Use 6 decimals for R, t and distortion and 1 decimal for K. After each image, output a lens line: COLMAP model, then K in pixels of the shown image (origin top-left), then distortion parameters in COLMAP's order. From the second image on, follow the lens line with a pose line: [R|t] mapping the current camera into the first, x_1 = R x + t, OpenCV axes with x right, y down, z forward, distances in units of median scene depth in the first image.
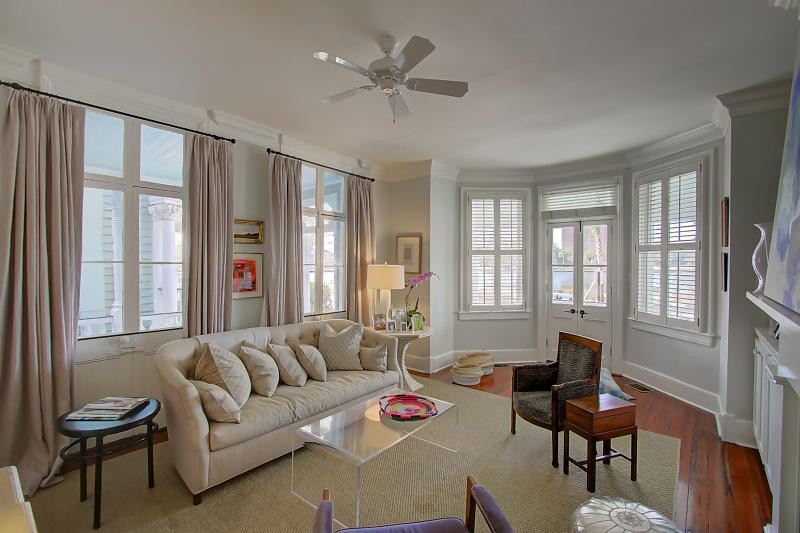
lens RADIAL K [[381.0, 0, 400.2], [0, 381.0, 255.3], [0, 0, 1]] dist [0.000448, 0.000089]
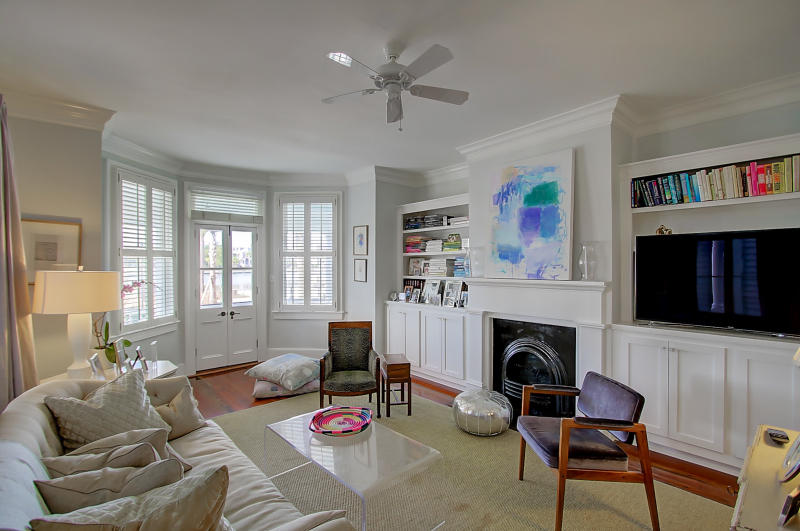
lens RADIAL K [[368.0, 0, 400.0], [0, 368.0, 265.5], [0, 0, 1]] dist [-0.001644, -0.000233]
pose [[0.161094, 0.000020, 0.986939, -0.455607], [-0.009204, 0.999957, 0.001482, 0.012722], [-0.986896, -0.009323, 0.161087, 0.395499]]
